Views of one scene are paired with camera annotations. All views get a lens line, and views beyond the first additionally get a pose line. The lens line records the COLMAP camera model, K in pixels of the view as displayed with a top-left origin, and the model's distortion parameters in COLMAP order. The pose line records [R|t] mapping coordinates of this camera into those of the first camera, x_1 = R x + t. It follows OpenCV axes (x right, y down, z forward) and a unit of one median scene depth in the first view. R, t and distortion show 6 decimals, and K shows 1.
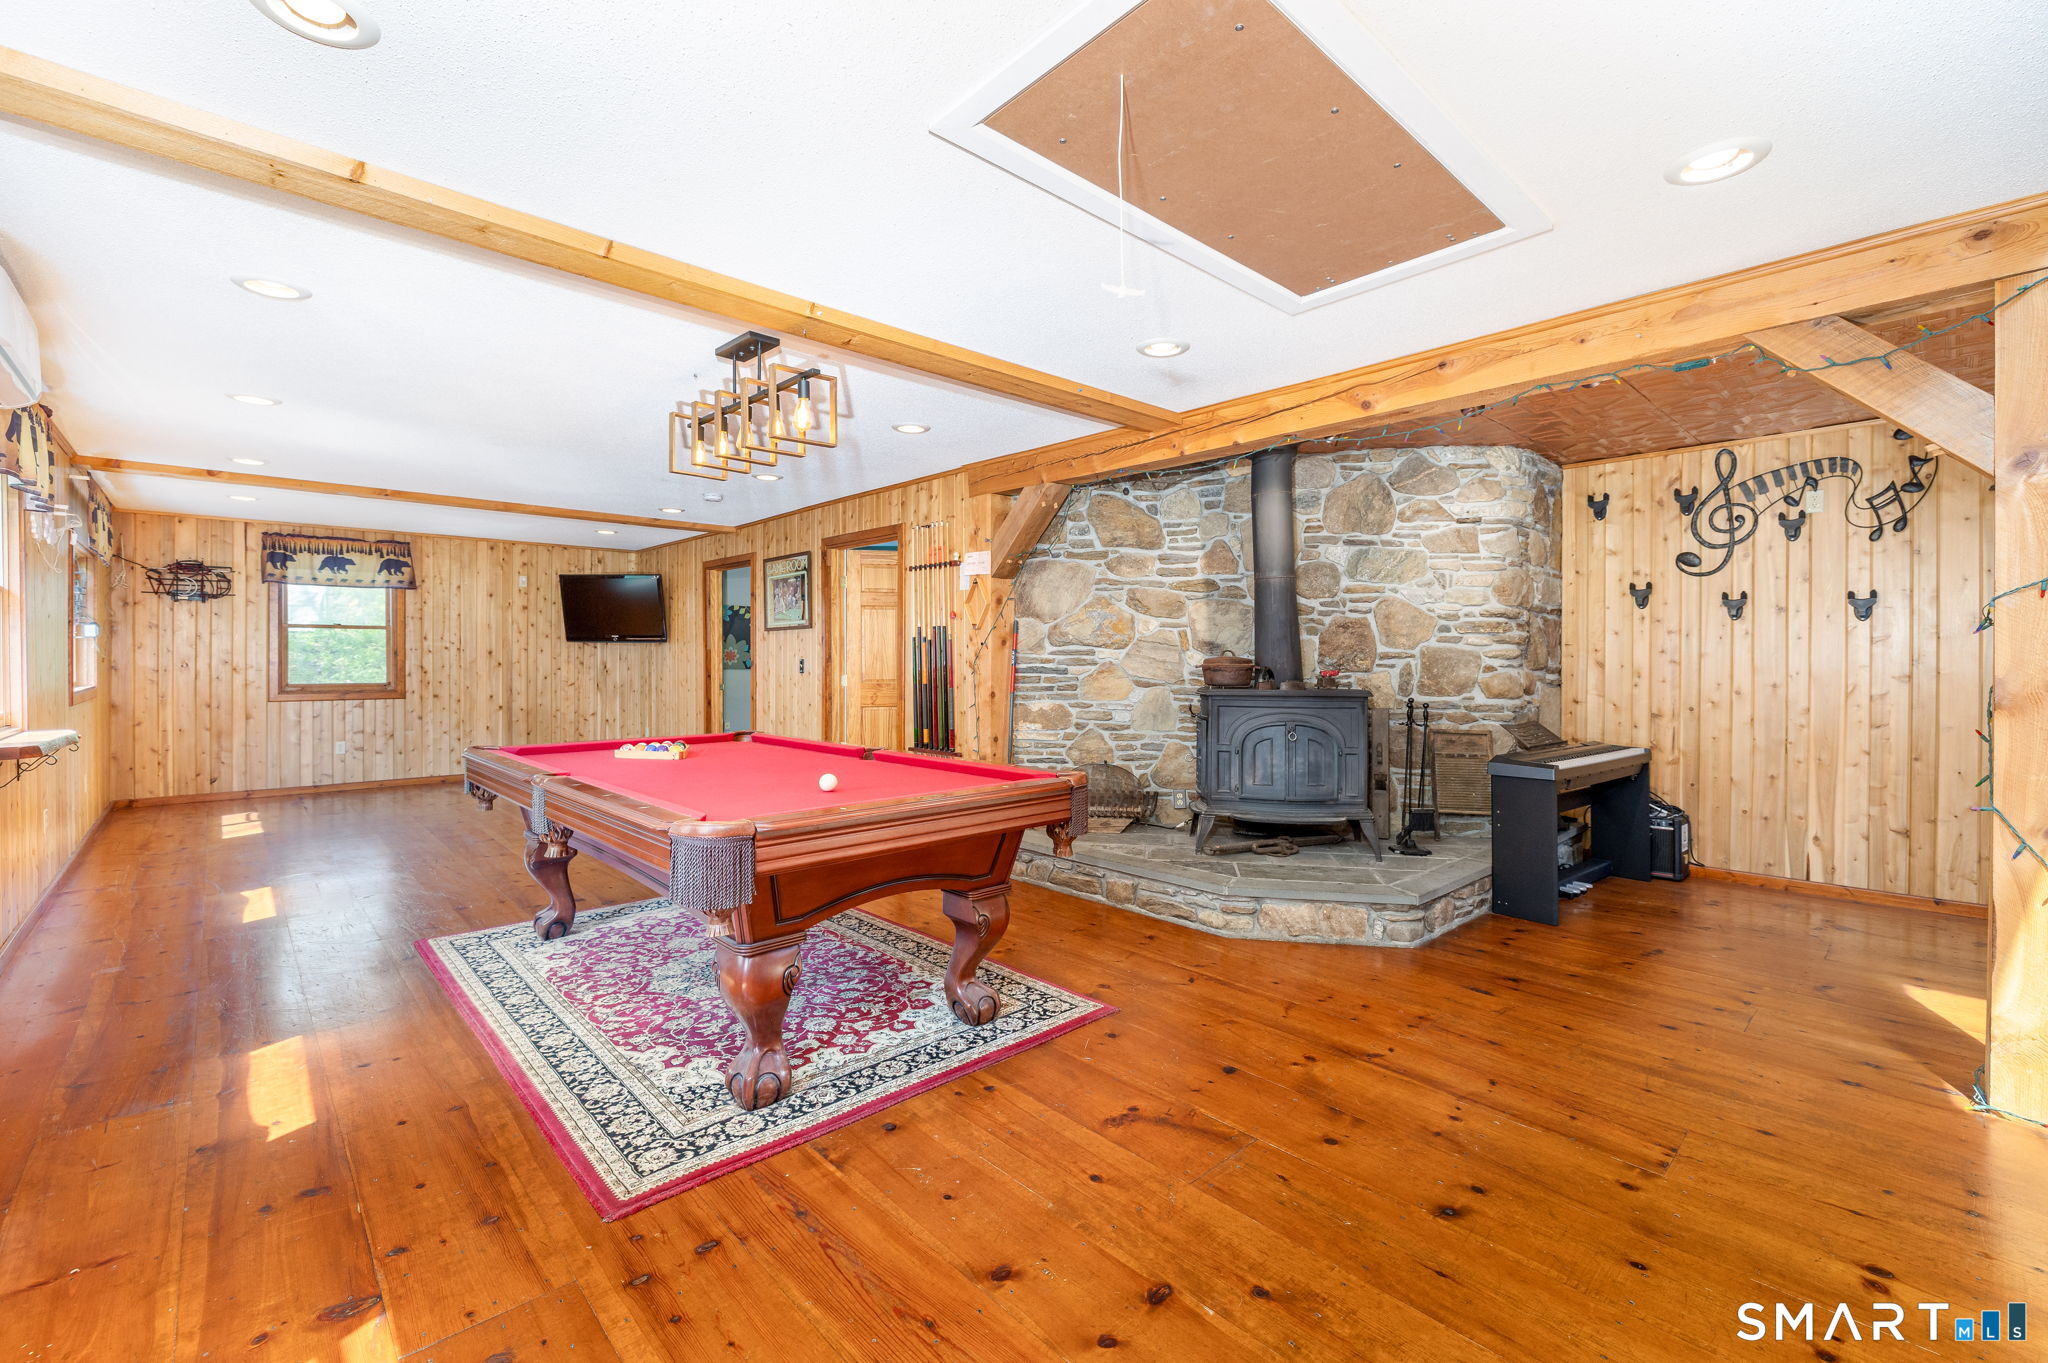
lens RADIAL K [[886.9, 0, 1030.4], [0, 886.9, 664.0], [0, 0, 1]] dist [0.000454, -0.000005]
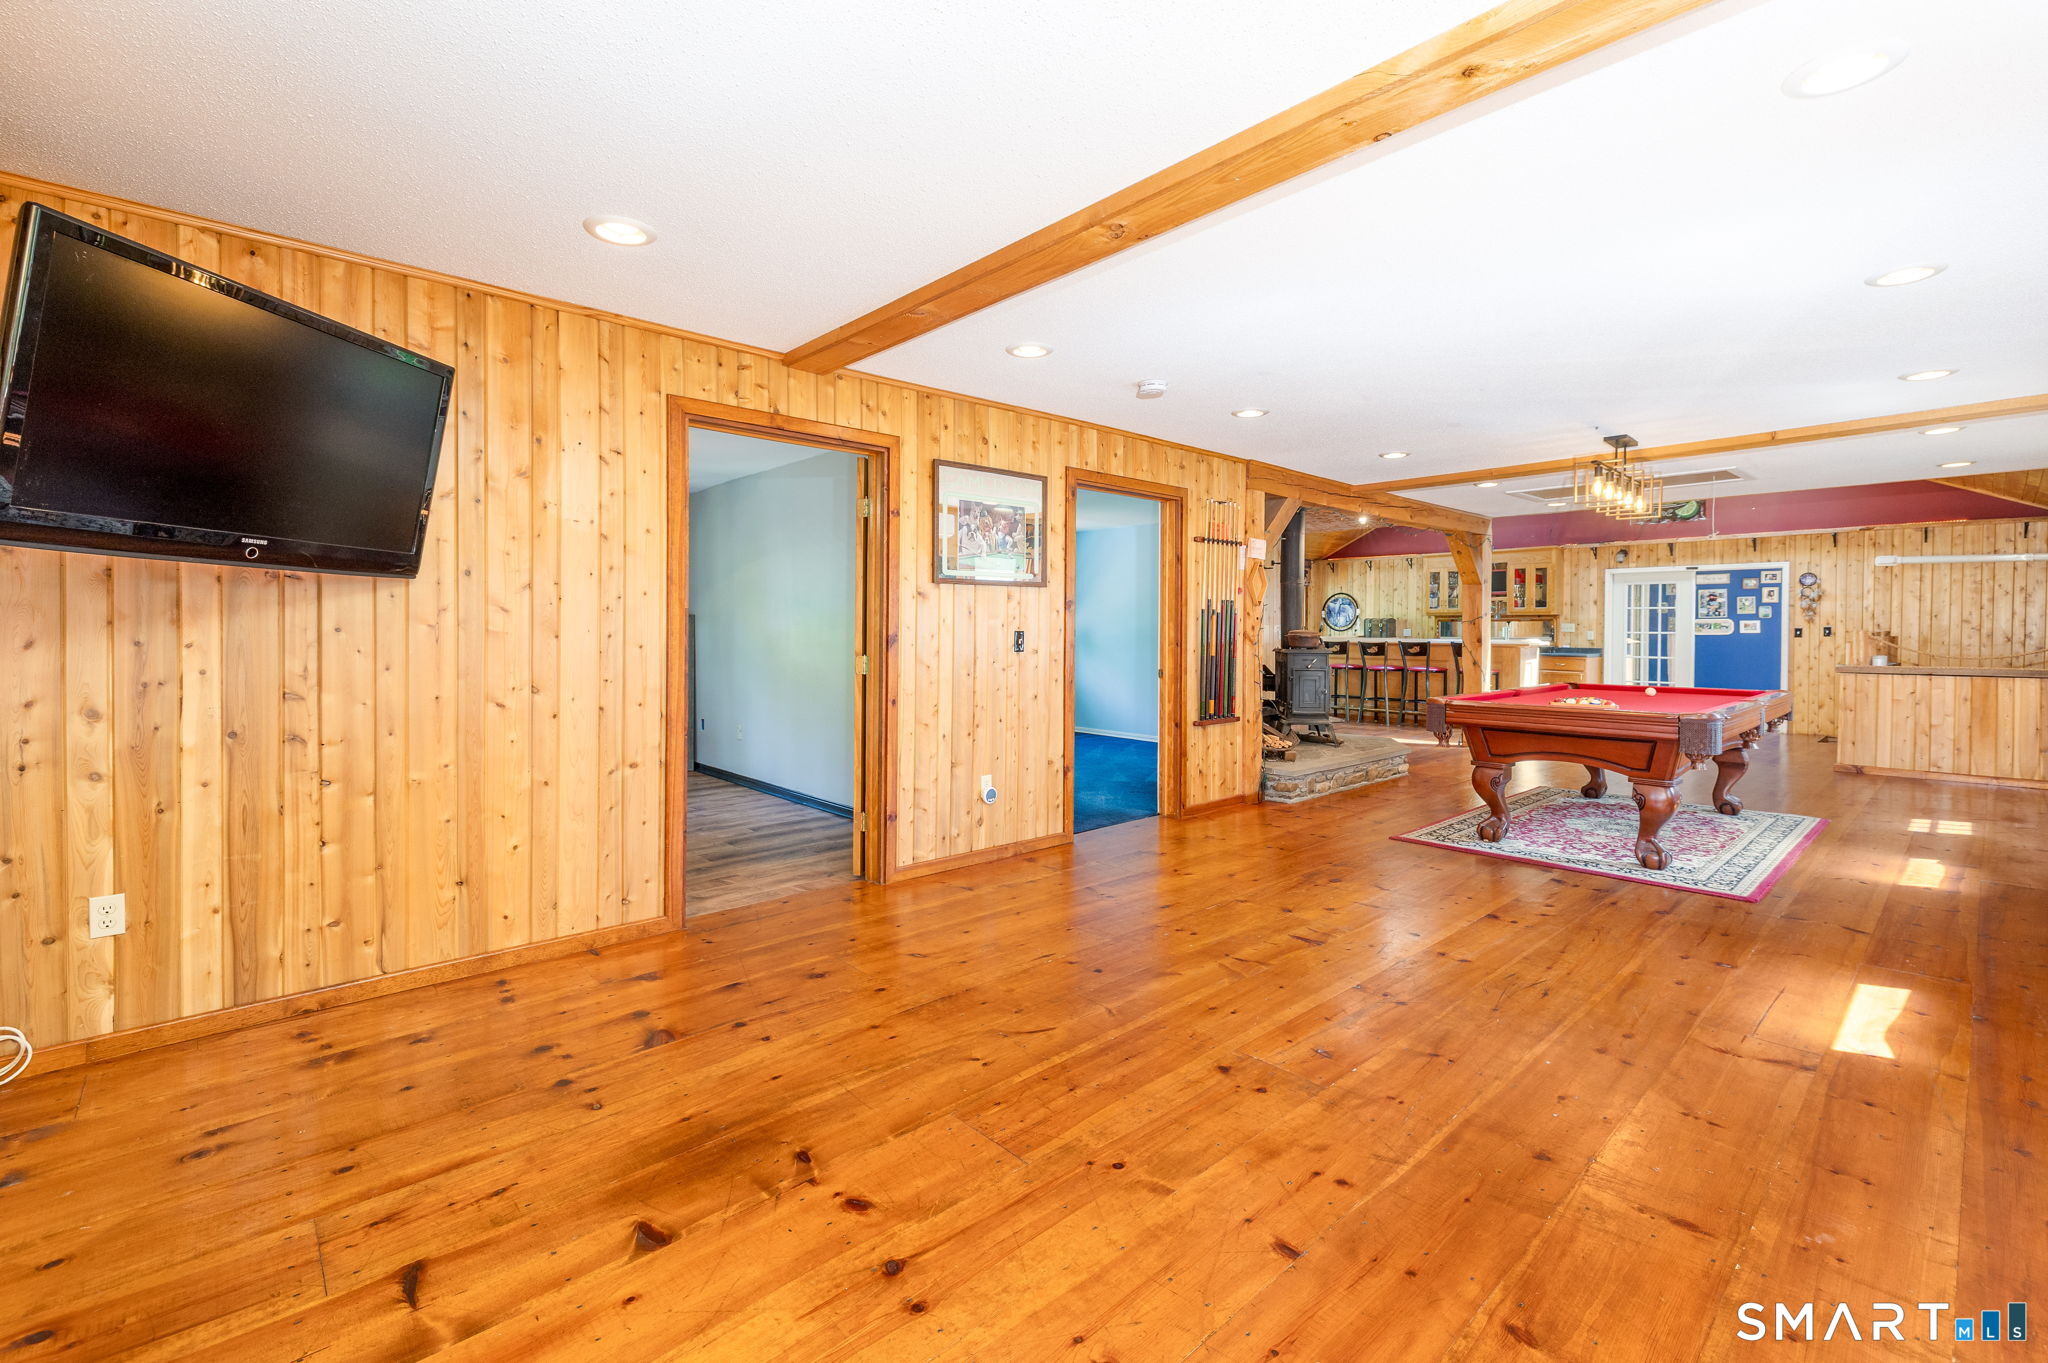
lens RADIAL K [[886.9, 0, 1033.8], [0, 886.9, 669.9], [0, 0, 1]] dist [0.000454, -0.000005]
pose [[0.010335, -0.036262, 0.999289, -1.128214], [0.007166, 0.999319, 0.036189, 0.000313], [-0.999921, 0.006787, 0.010588, 1.180115]]
